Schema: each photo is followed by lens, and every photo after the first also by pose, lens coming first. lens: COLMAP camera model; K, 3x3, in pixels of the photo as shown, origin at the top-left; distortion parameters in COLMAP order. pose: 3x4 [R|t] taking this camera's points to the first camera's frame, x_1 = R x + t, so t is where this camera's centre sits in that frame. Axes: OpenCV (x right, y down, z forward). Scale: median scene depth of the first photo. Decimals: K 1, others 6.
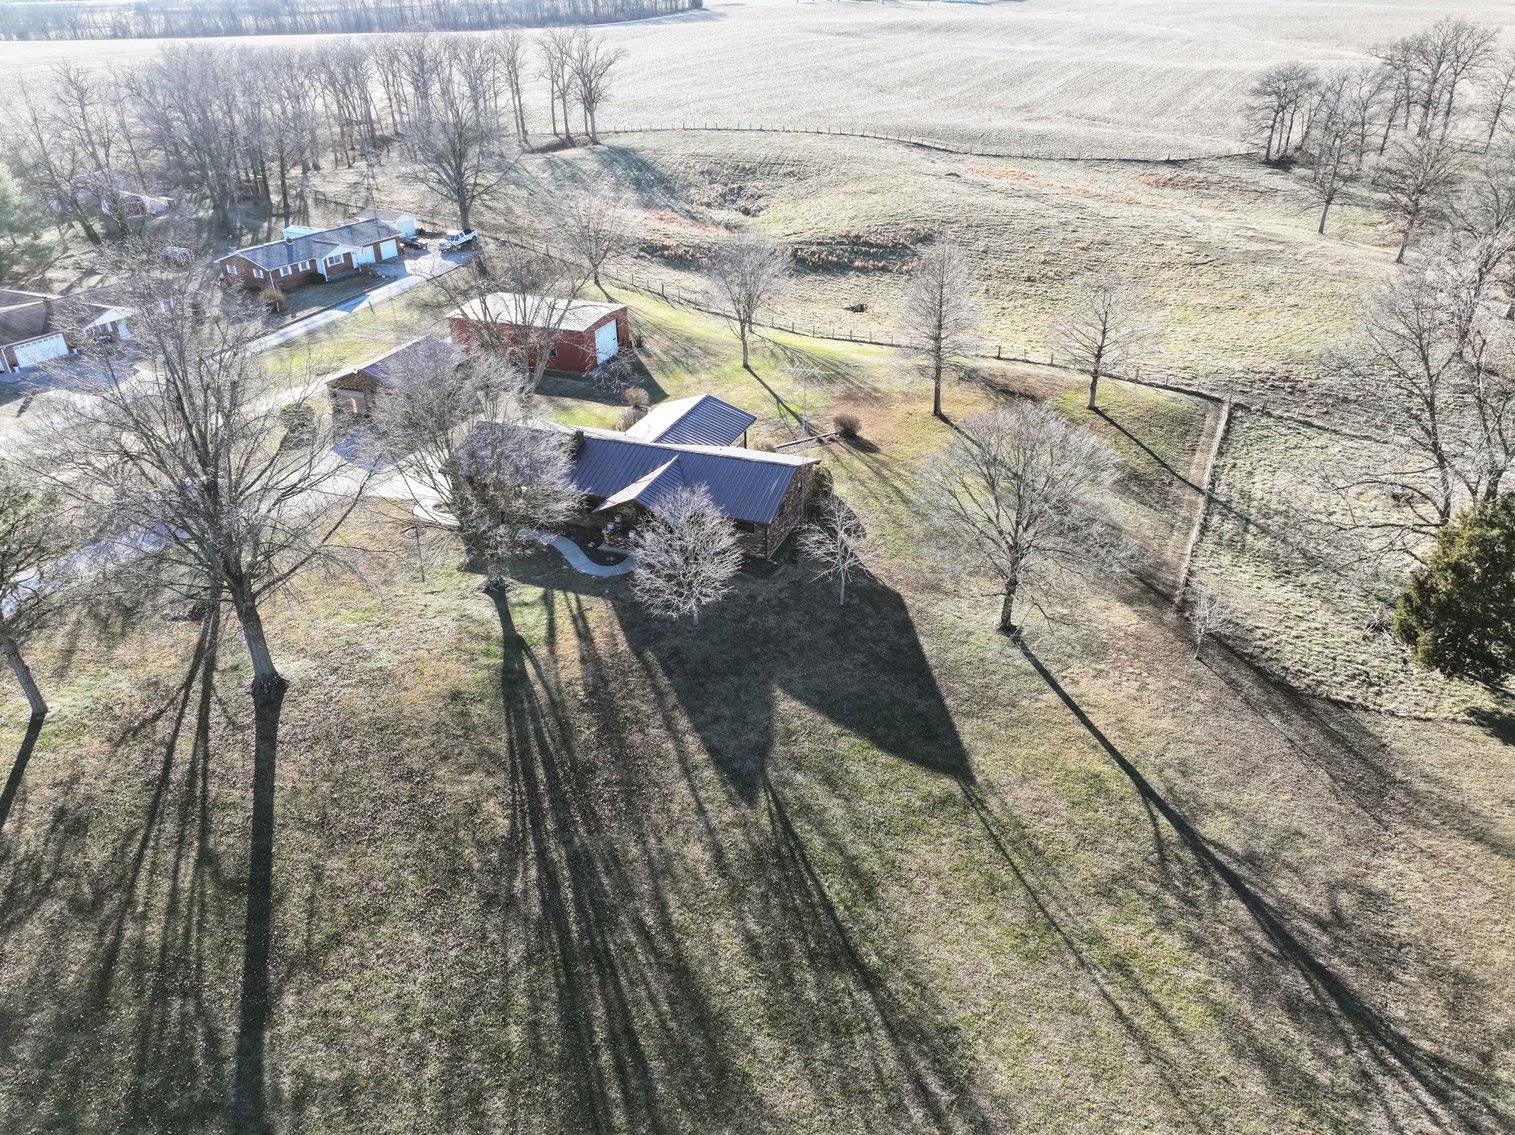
lens RADIAL K [[1064.6, 0, 758.9], [0, 1064.6, 570.0], [0, 0, 1]] dist [-0.002966, 0.020312]
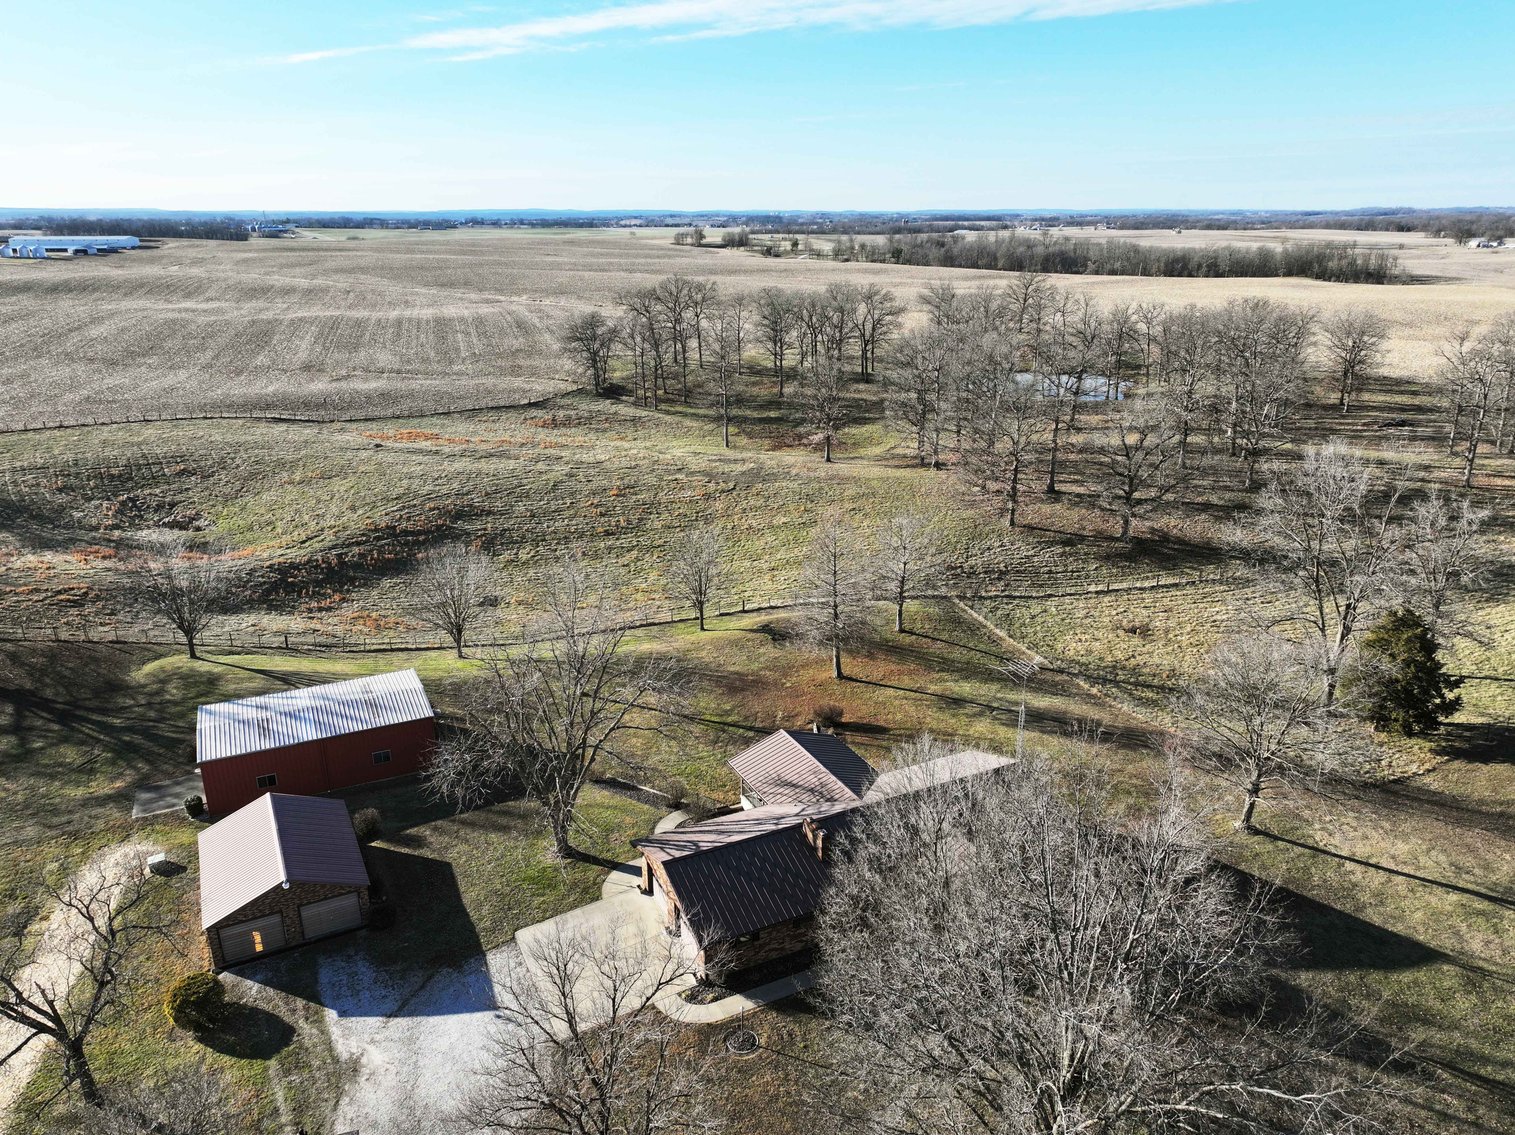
lens RADIAL K [[1064.6, 0, 765.5], [0, 1064.6, 563.2], [0, 0, 1]] dist [-0.002966, 0.020312]
pose [[0.684185, -0.222569, 0.694517, -0.842158], [0.356914, 0.932648, -0.052721, -0.332646], [-0.636006, 0.283954, 0.717542, 0.444709]]
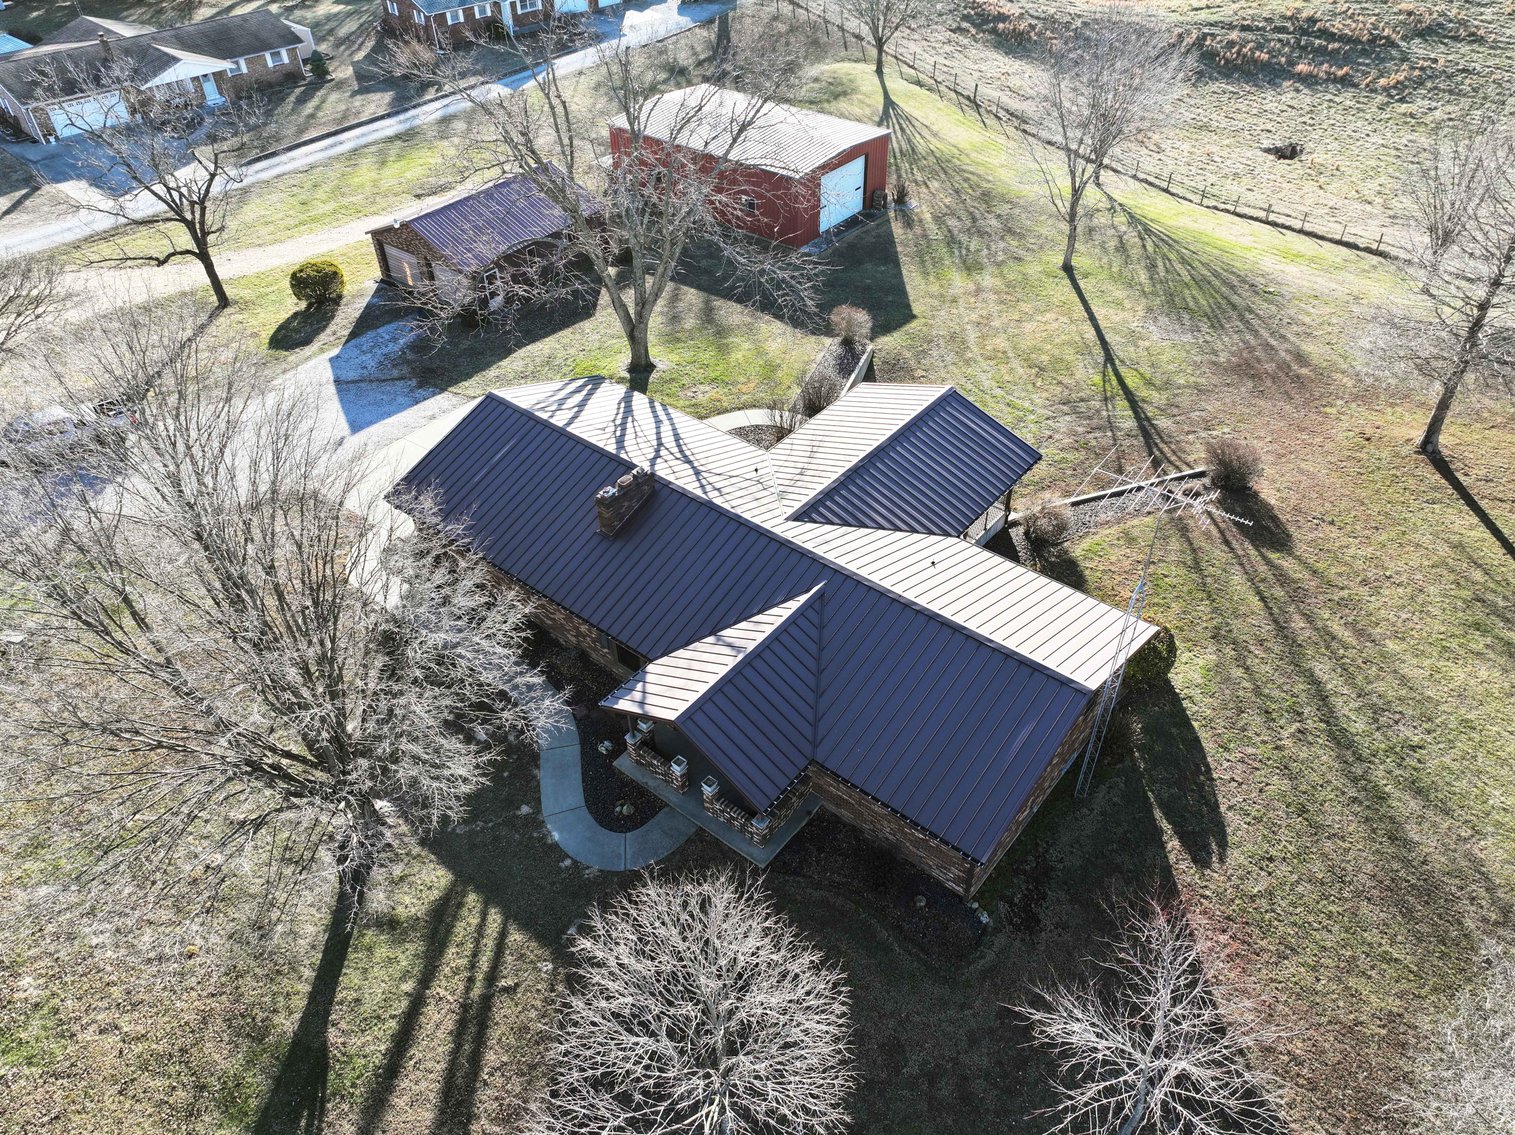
lens RADIAL K [[1064.6, 0, 759.6], [0, 1064.6, 568.9], [0, 0, 1]] dist [-0.002966, 0.020312]
pose [[0.948230, 0.205540, -0.242101, 0.005263], [-0.151576, 0.962794, 0.223726, -0.238525], [0.279078, -0.175447, 0.944105, 0.653986]]
